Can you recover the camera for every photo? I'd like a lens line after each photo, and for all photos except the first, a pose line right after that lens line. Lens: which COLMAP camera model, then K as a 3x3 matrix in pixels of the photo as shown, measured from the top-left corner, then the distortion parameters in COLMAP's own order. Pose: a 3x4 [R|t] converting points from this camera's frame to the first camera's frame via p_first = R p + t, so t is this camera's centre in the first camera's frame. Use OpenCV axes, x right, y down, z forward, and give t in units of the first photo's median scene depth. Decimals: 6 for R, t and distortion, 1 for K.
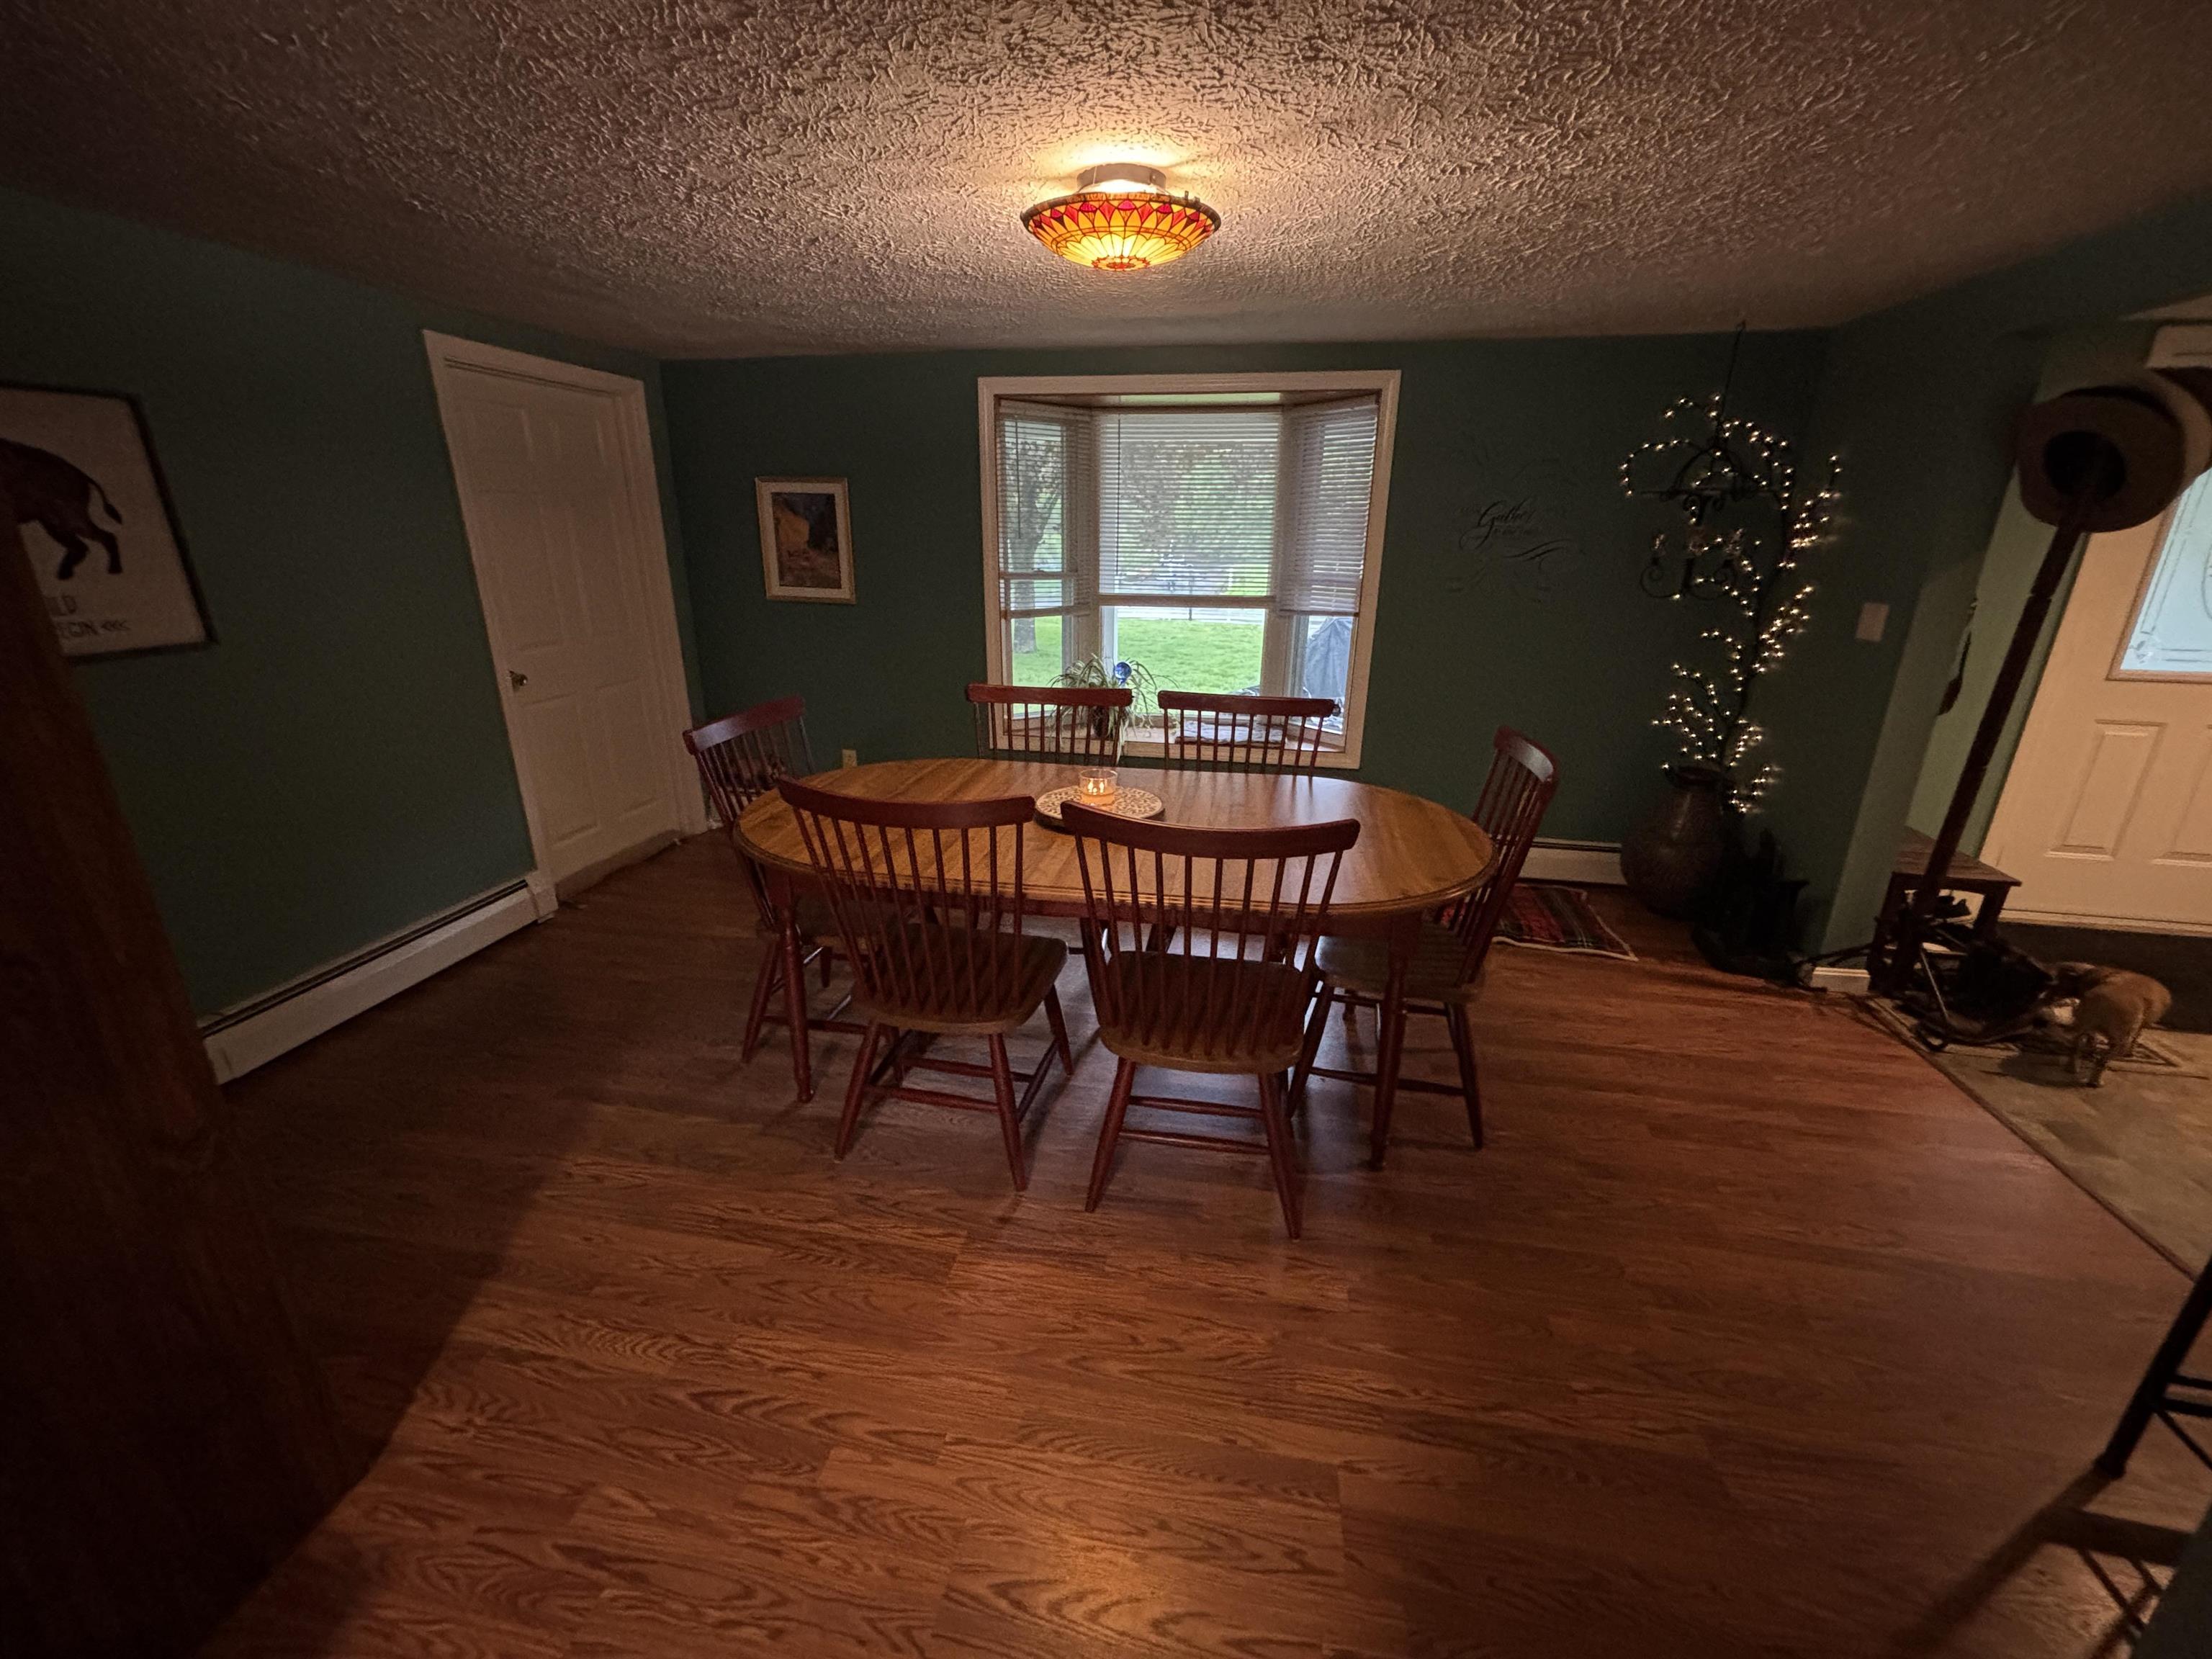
lens RADIAL K [[884.6, 0, 1106.0], [0, 884.6, 843.7], [0, 0, 1]] dist [0.002726, -0.001515]
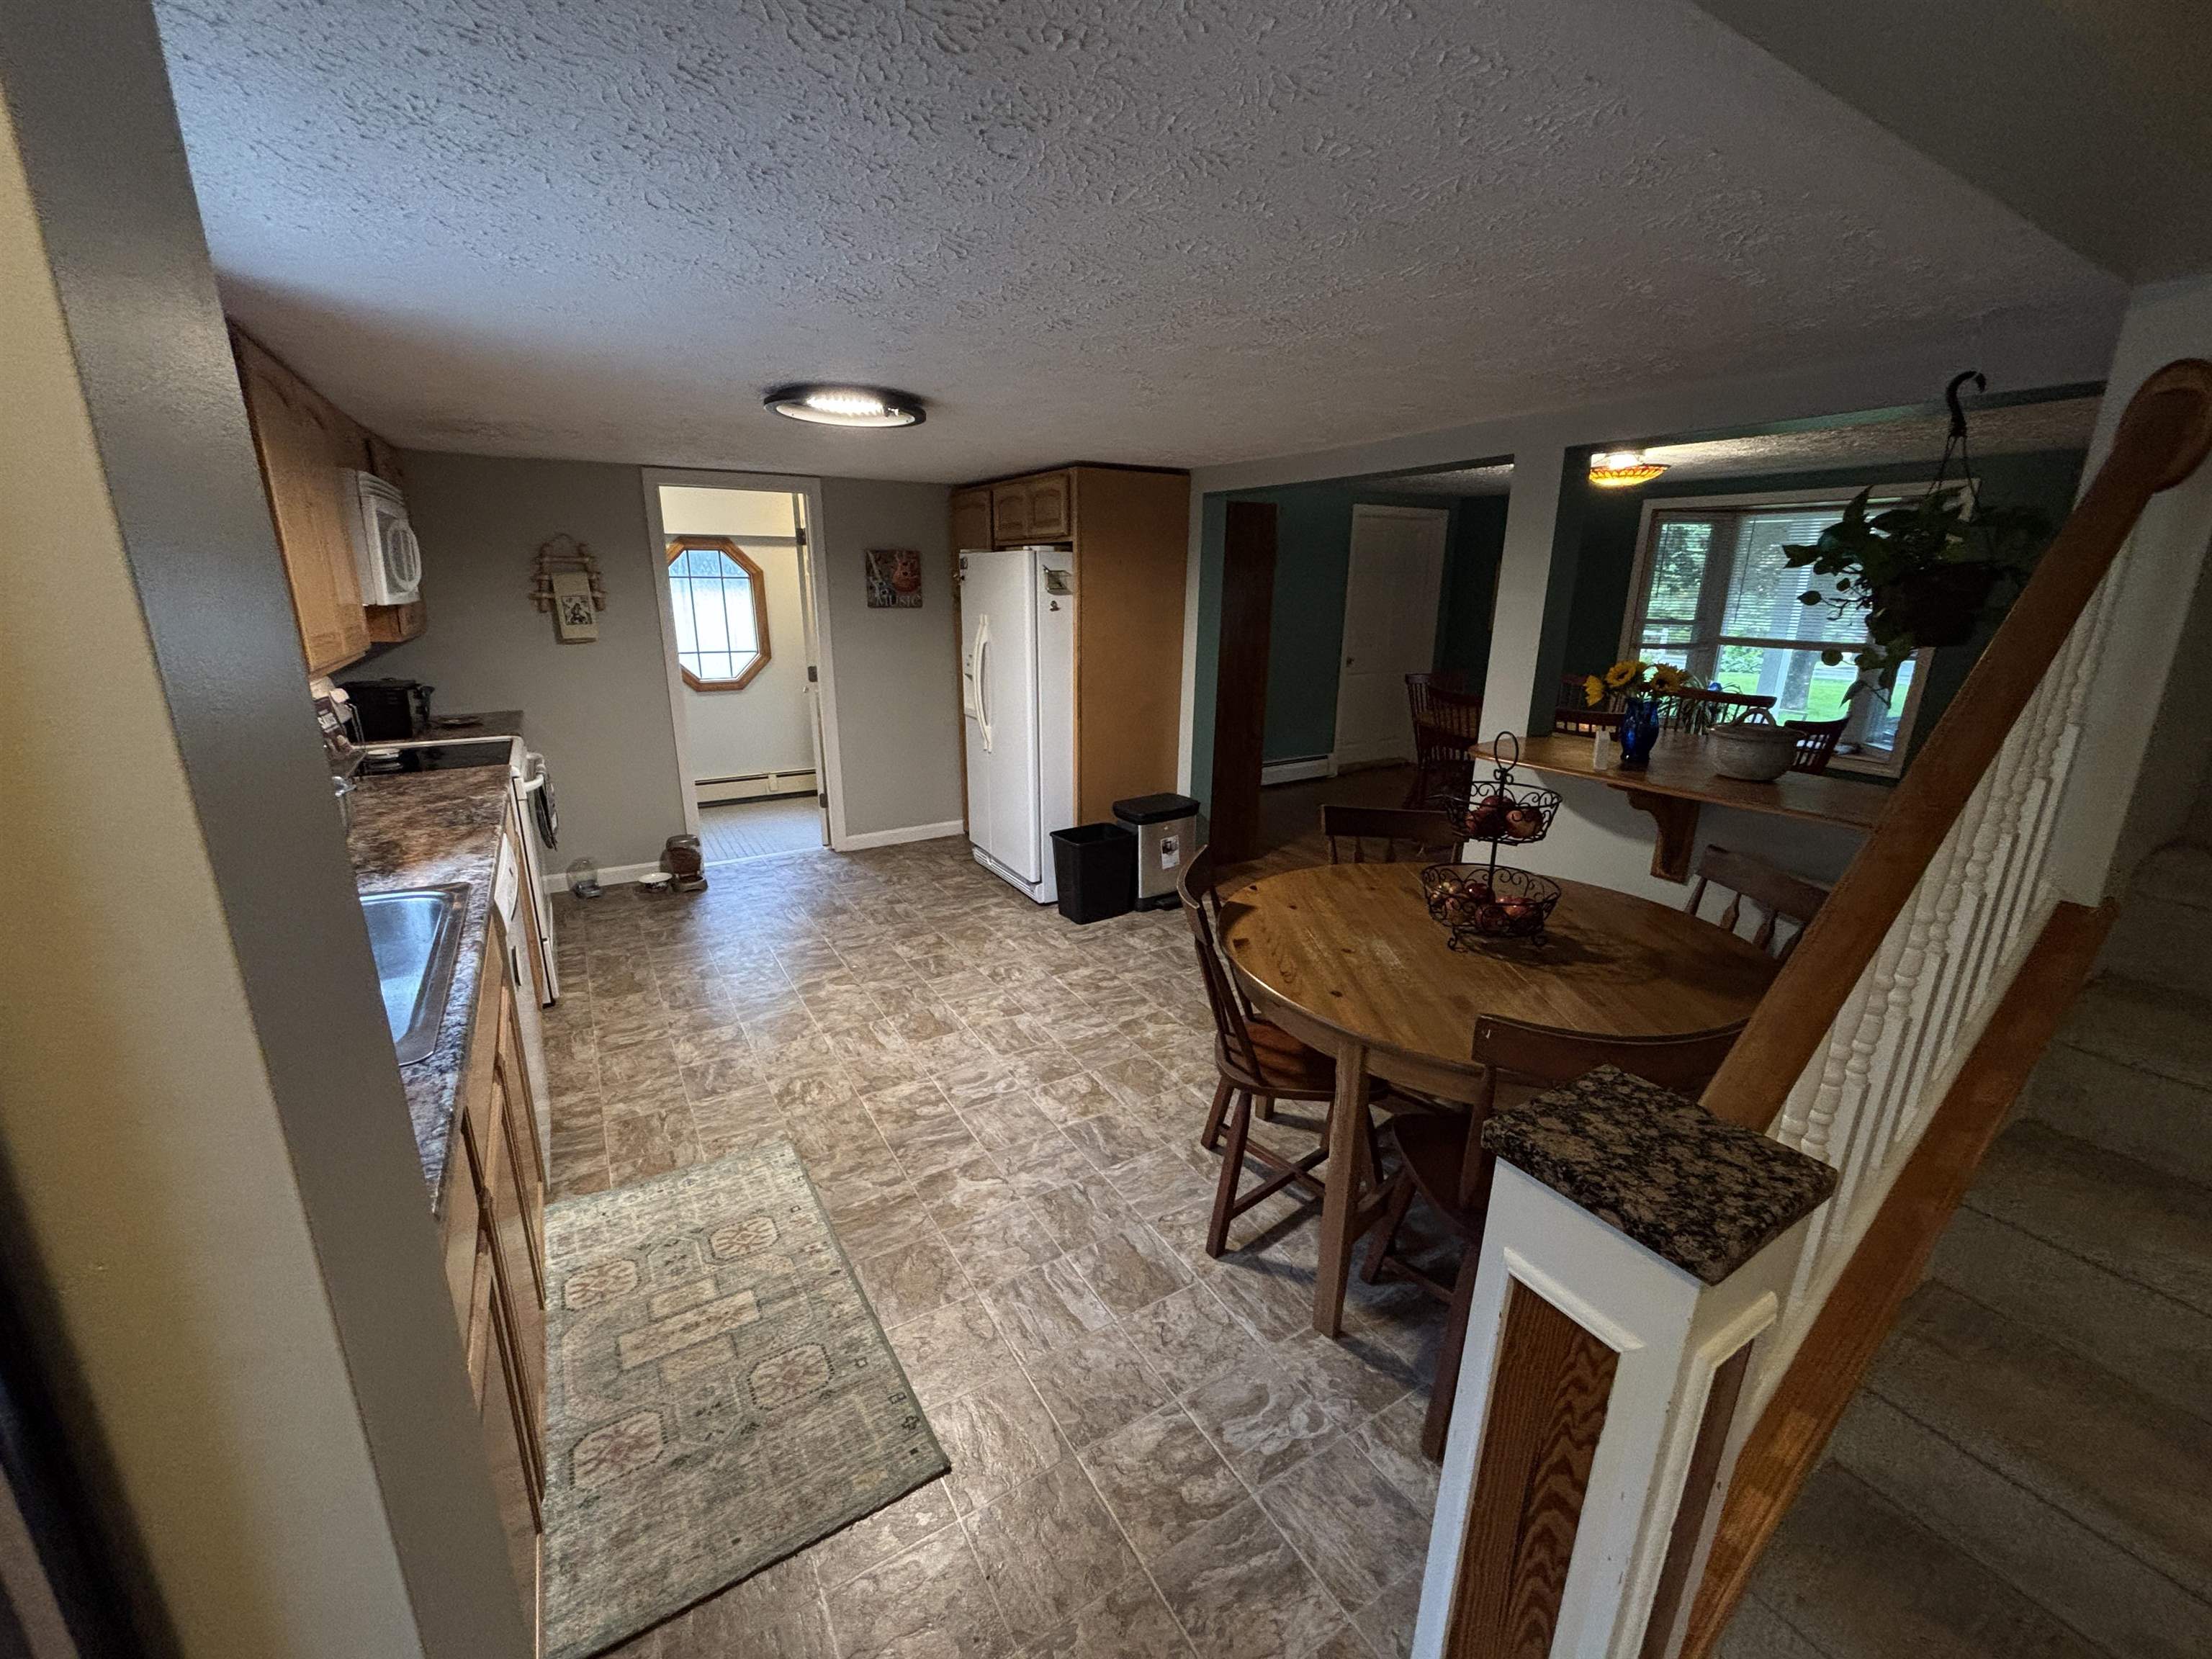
lens RADIAL K [[884.6, 0, 1132.6], [0, 884.6, 807.5], [0, 0, 1]] dist [0.002726, -0.001515]
pose [[0.682125, 0.189019, -0.706384, 0.518512], [-0.250511, 0.967963, 0.017106, 0.242283], [0.686986, 0.165288, 0.707622, -0.758781]]
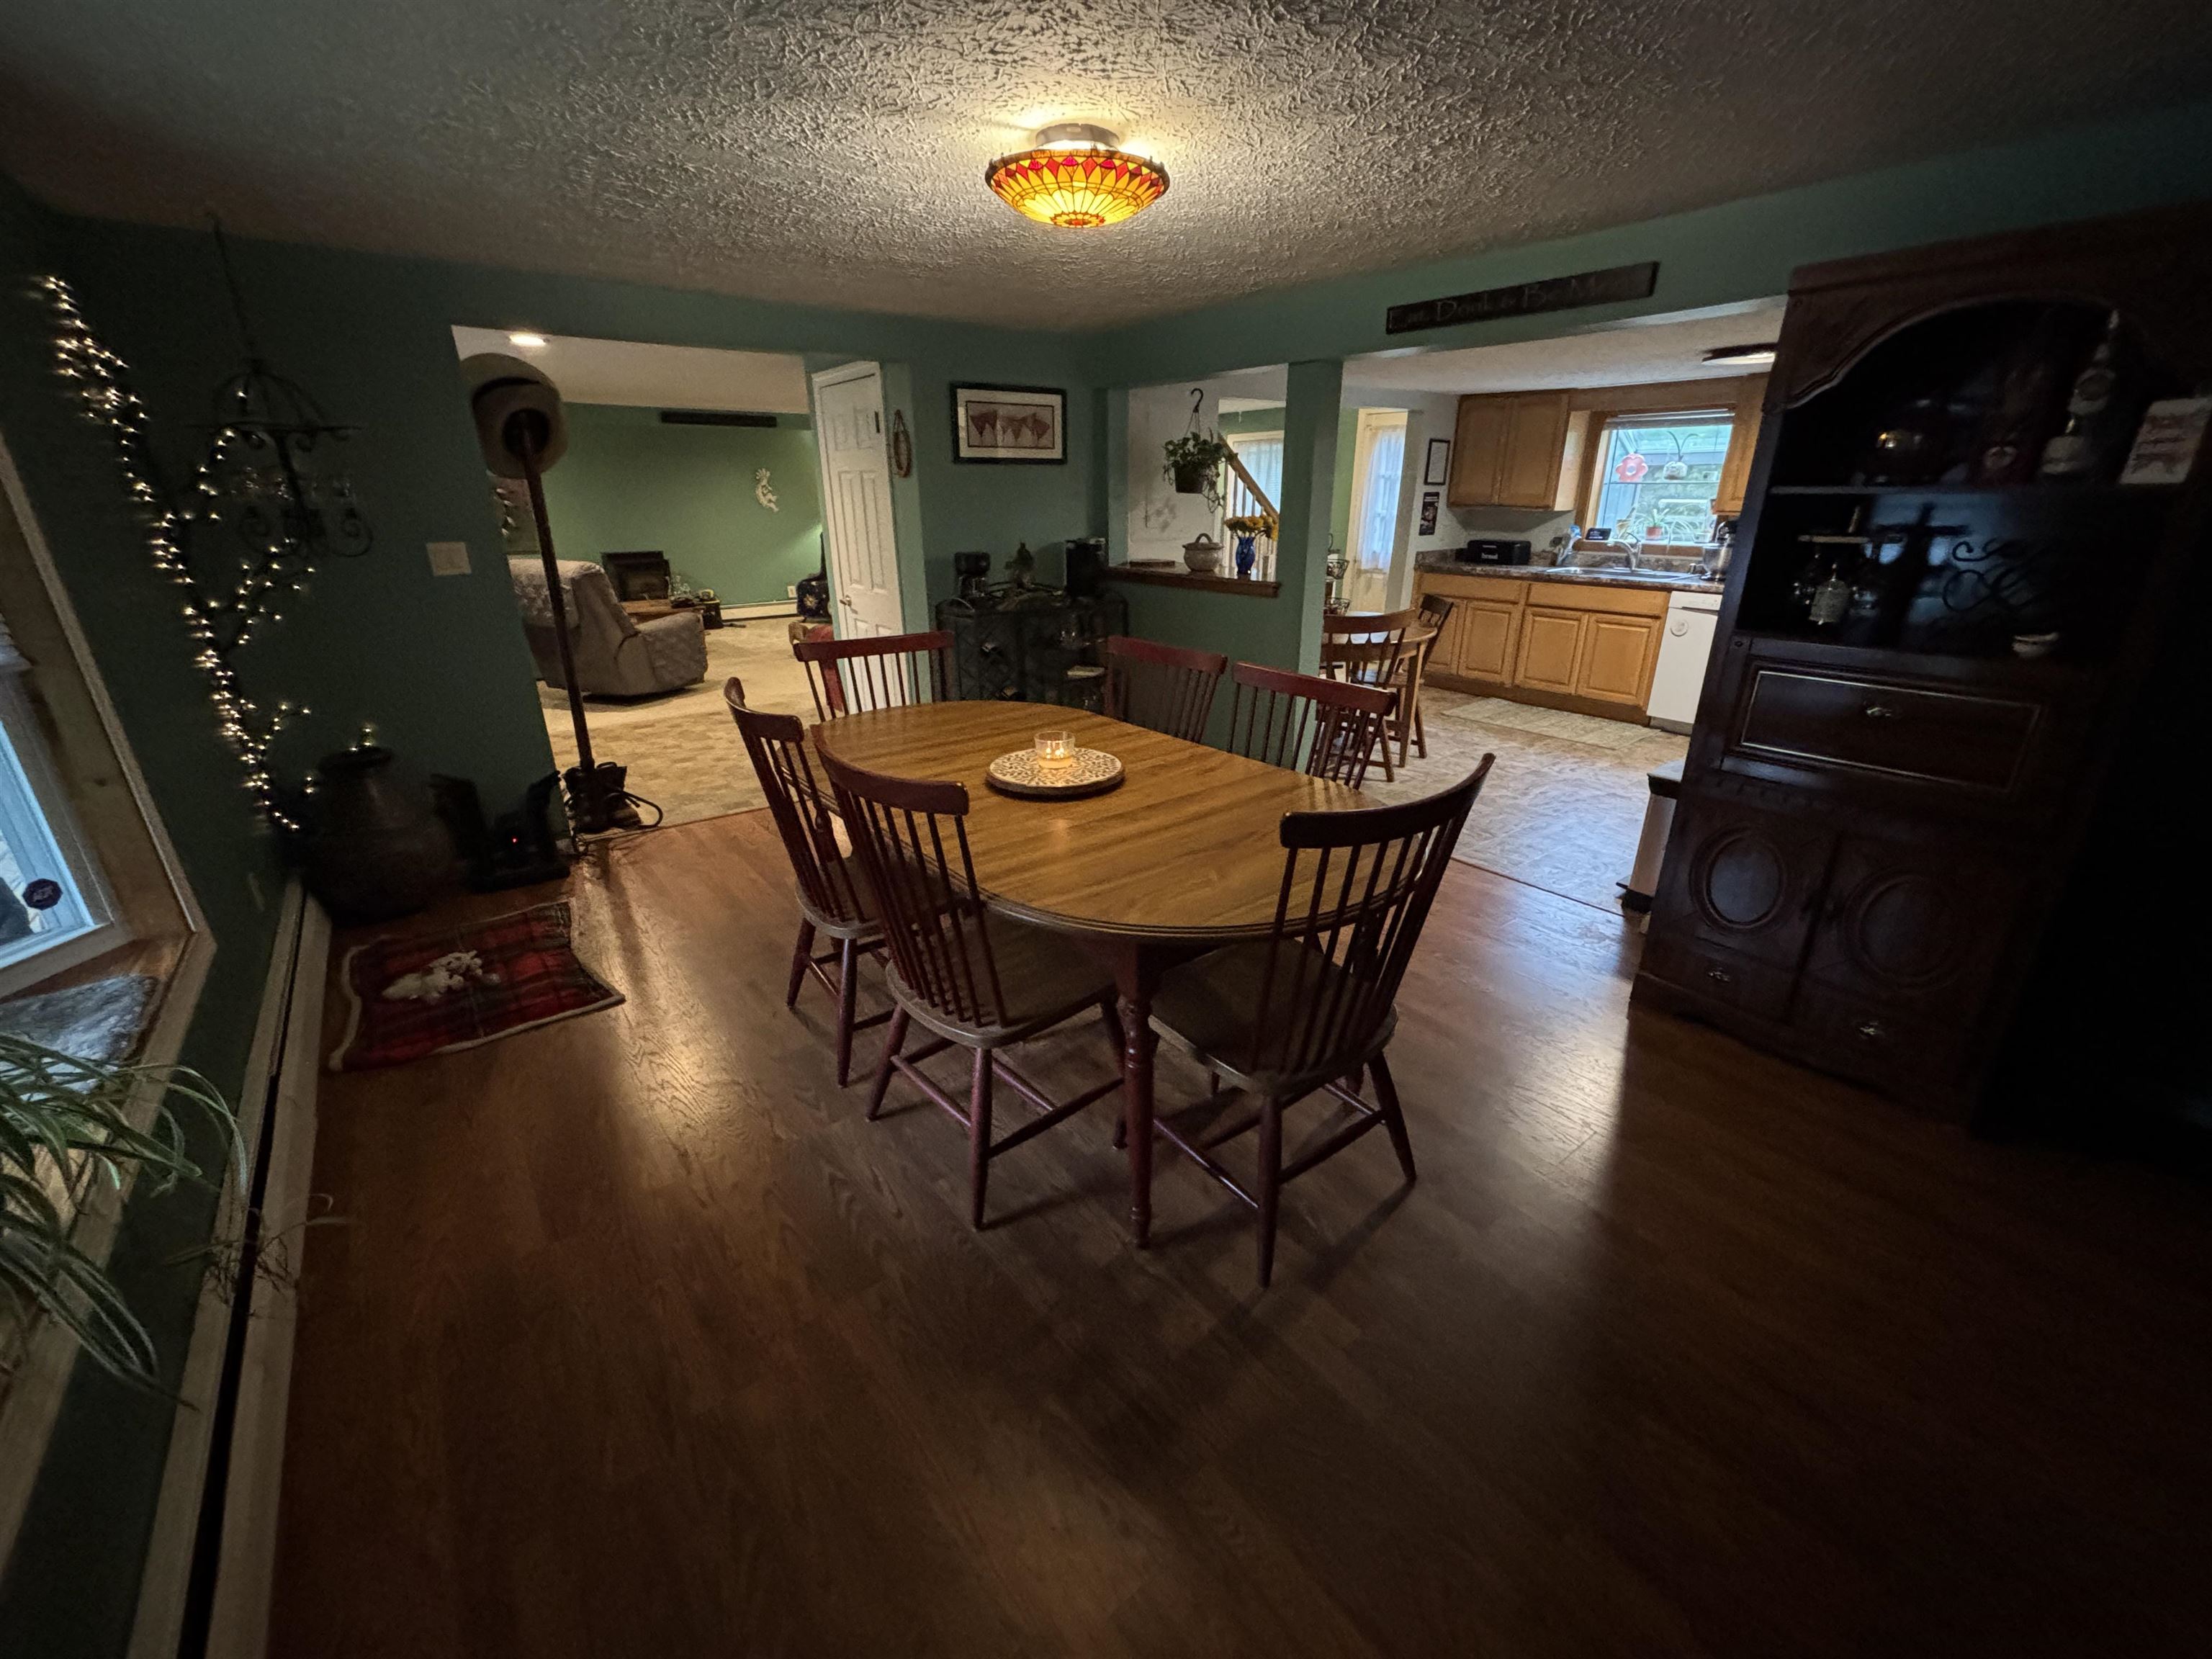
lens RADIAL K [[884.6, 0, 1109.1], [0, 884.6, 835.1], [0, 0, 1]] dist [0.002726, -0.001515]
pose [[-0.749370, -0.244556, 0.615335, -0.436523], [0.217455, 0.786861, 0.577549, -0.351198], [-0.625426, 0.566605, -0.536470, 1.018168]]
